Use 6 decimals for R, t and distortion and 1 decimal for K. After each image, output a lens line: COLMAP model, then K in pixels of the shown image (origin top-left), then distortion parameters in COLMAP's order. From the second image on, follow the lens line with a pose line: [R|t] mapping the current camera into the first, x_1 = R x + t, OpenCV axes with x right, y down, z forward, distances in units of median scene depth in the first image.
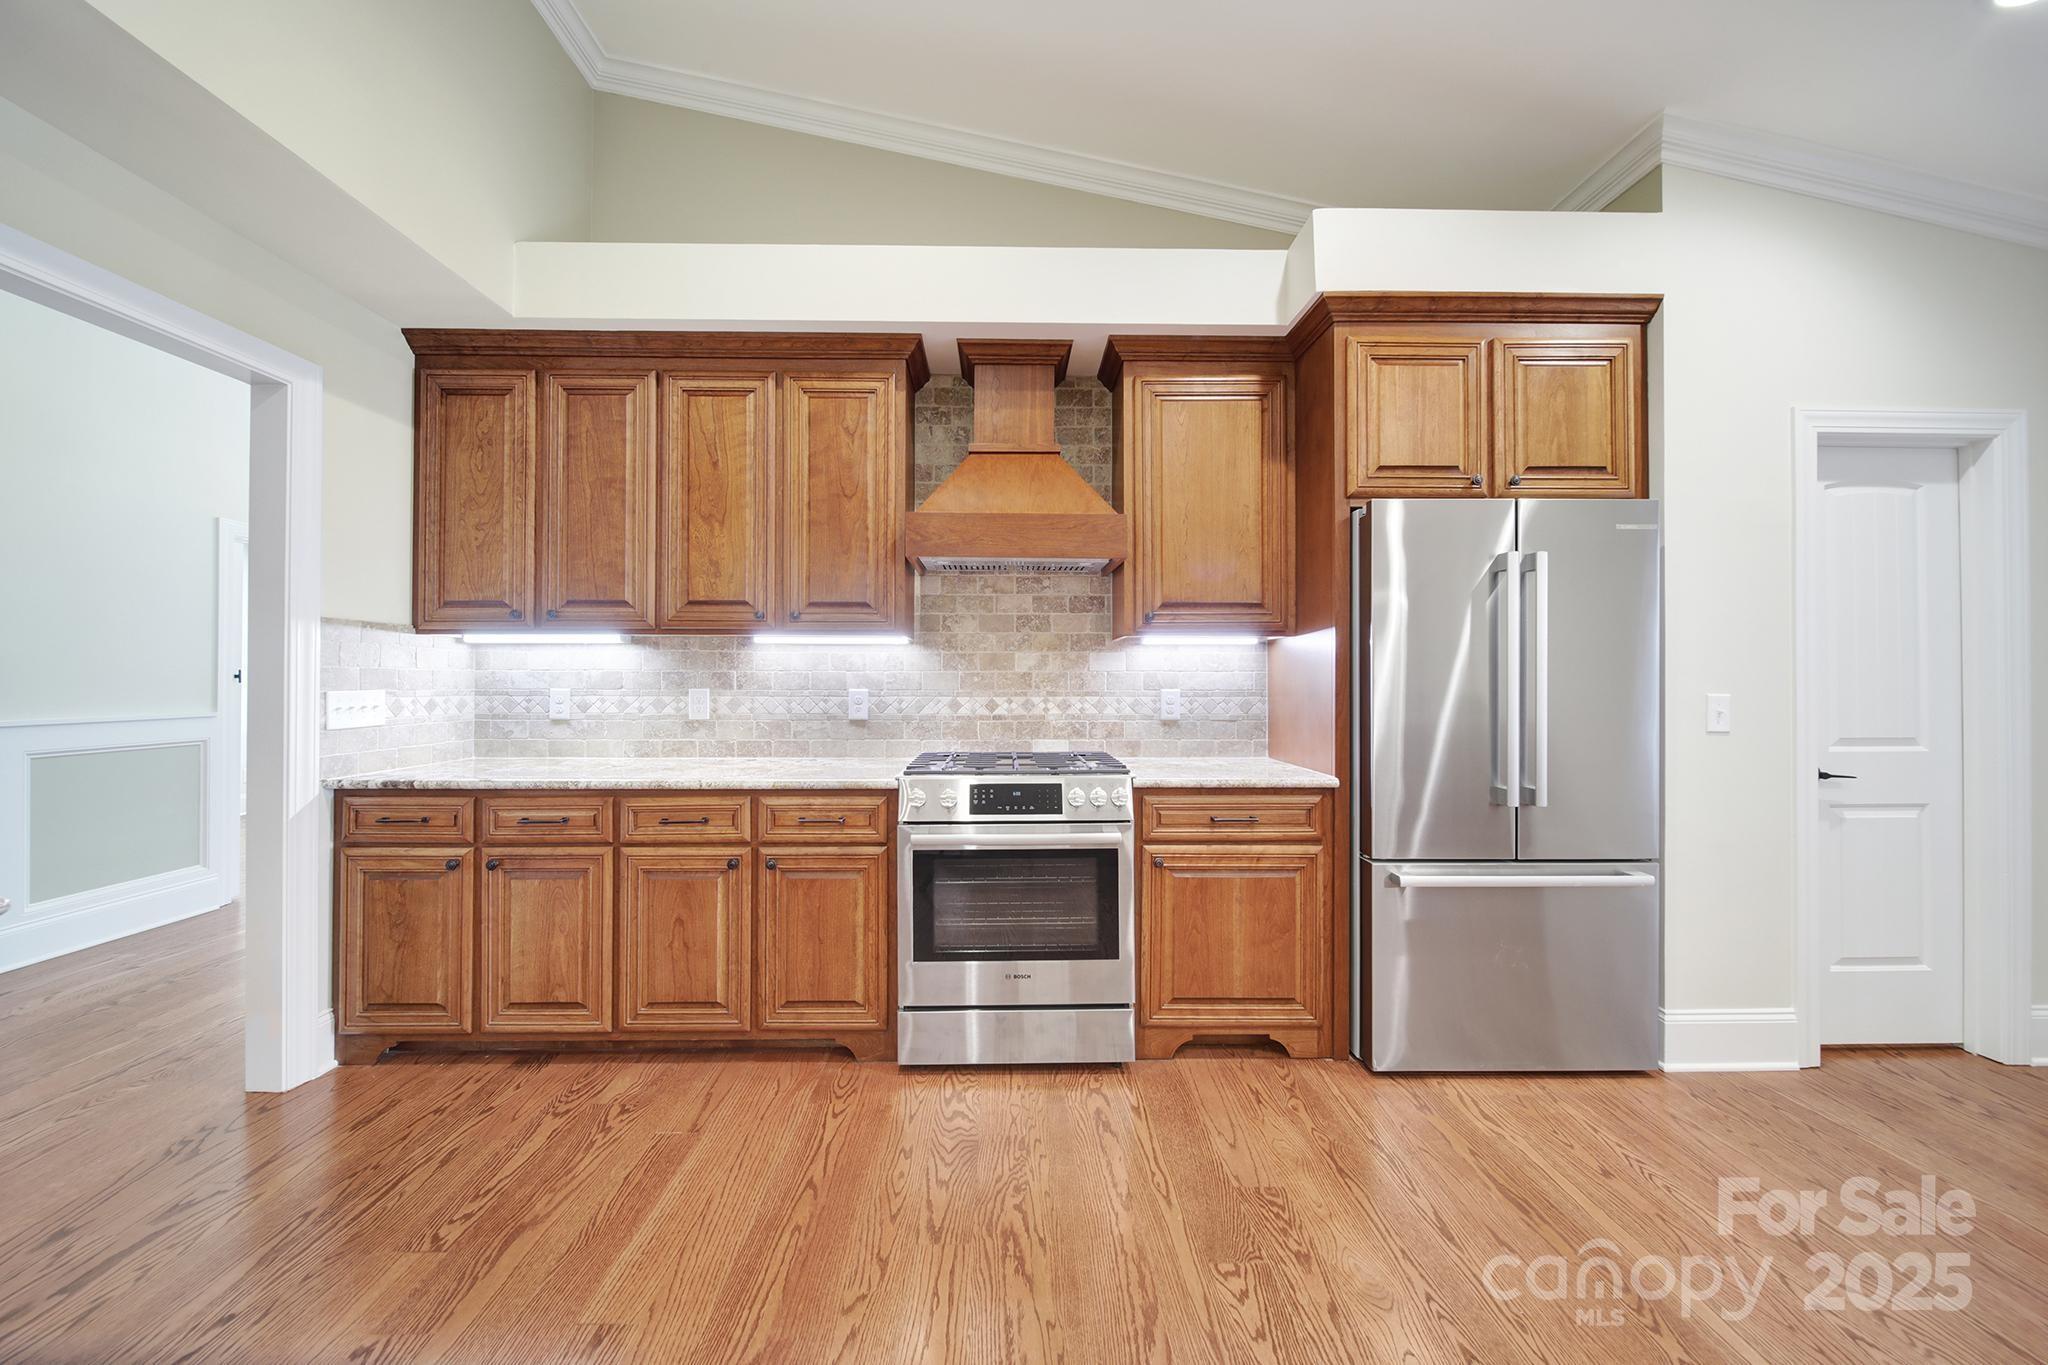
lens RADIAL K [[739.3, 0, 1027.4], [0, 739.3, 674.5], [0, 0, 1]] dist [-0.005330, 0.000741]
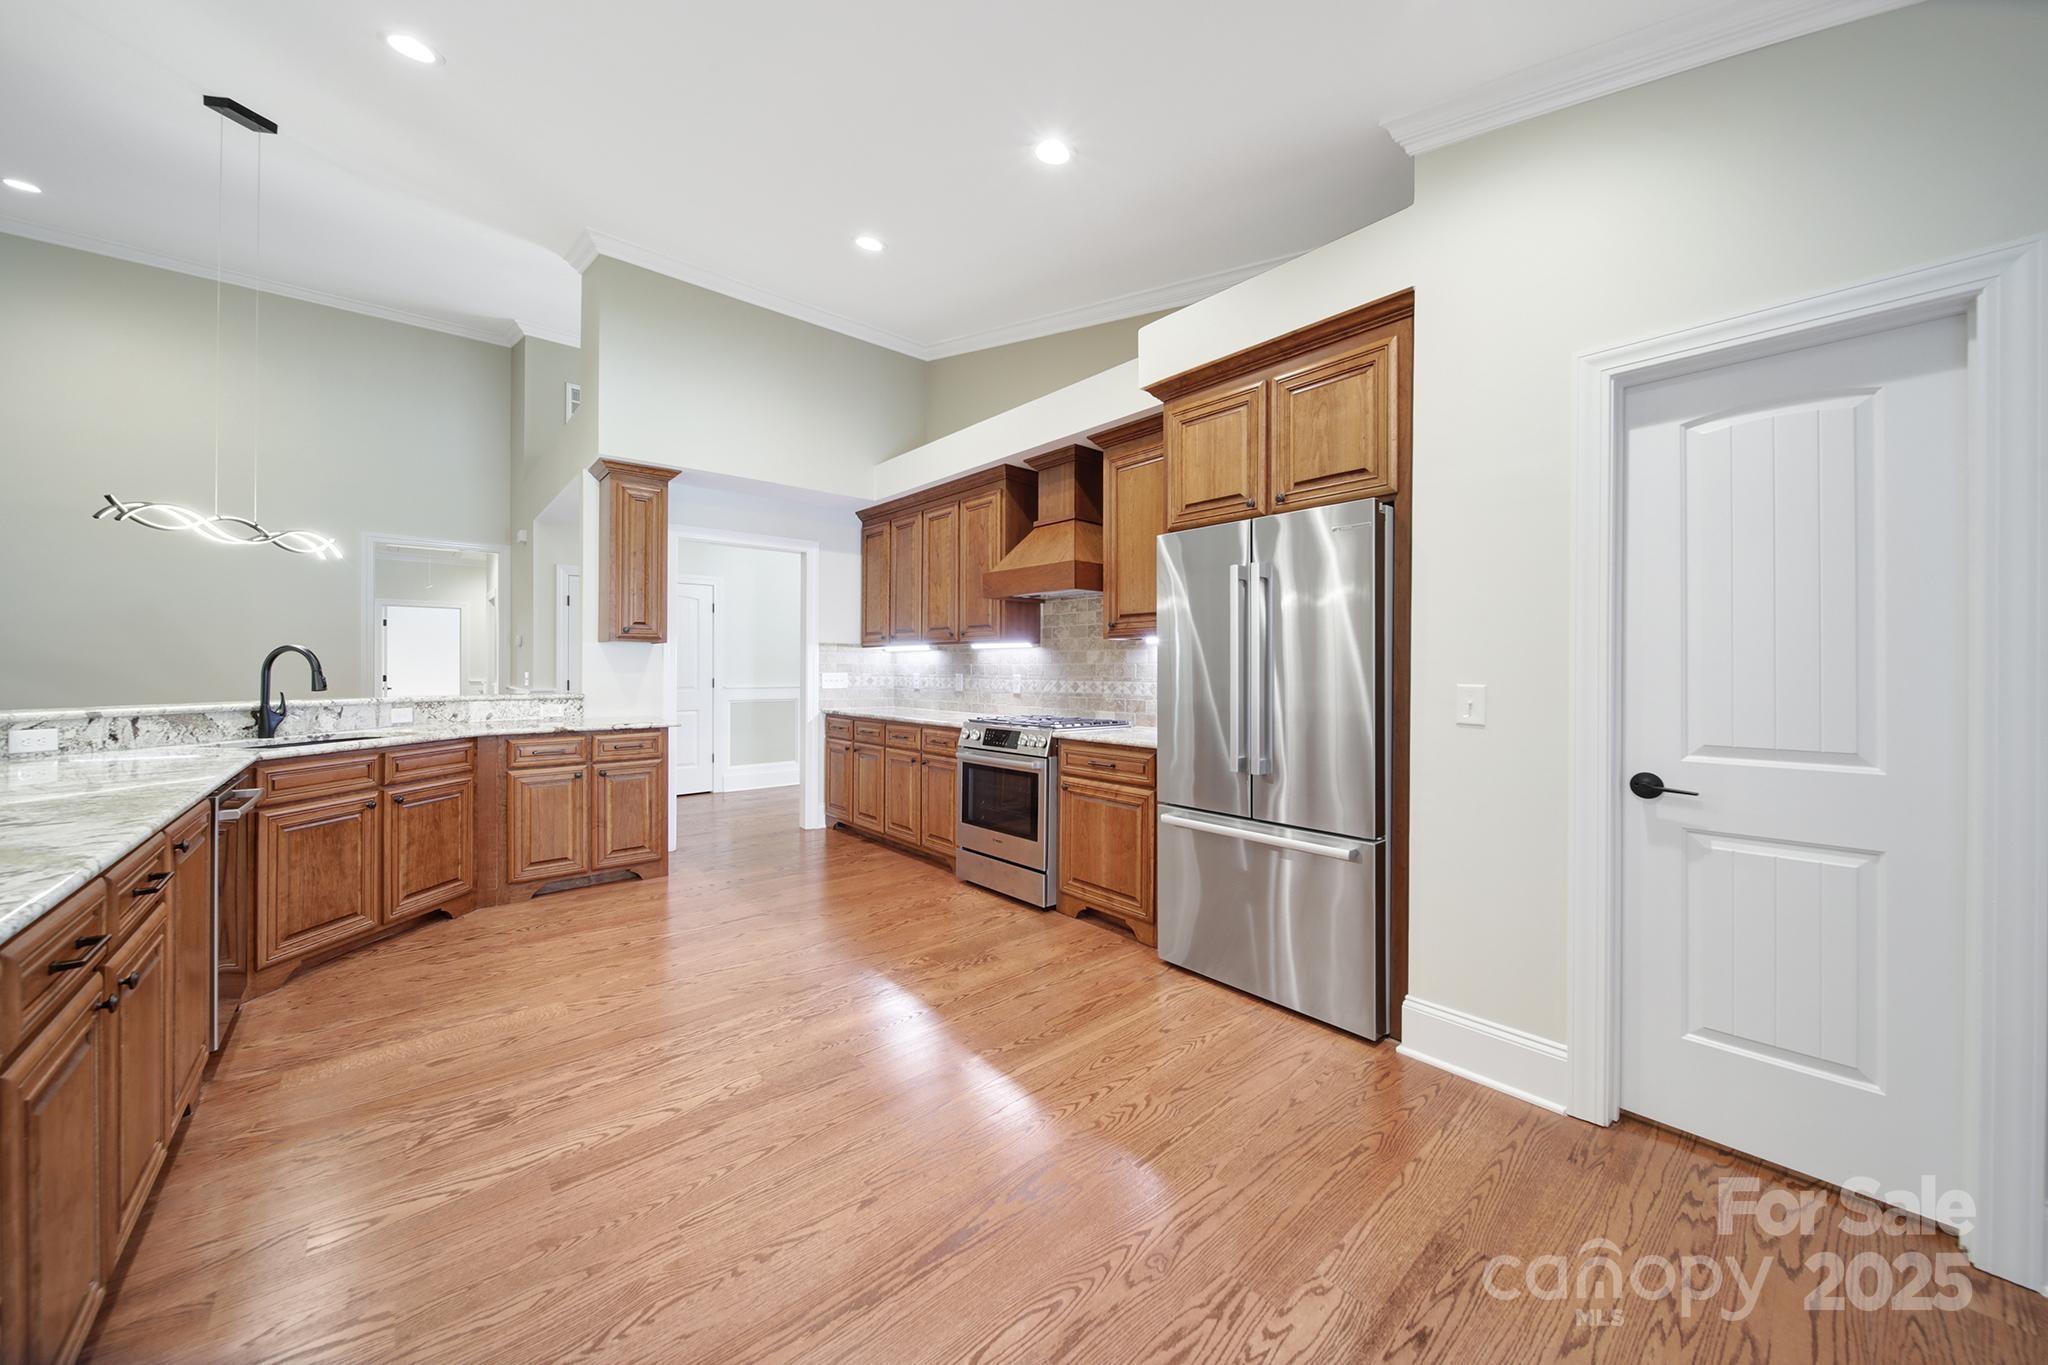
lens RADIAL K [[739.3, 0, 1004.6], [0, 739.3, 669.5], [0, 0, 1]] dist [-0.005330, 0.000741]
pose [[0.628007, 0.001998, -0.778205, 1.286192], [-0.000095, 0.999997, 0.002491, 0.004644], [0.778208, -0.001491, 0.628005, -0.068145]]
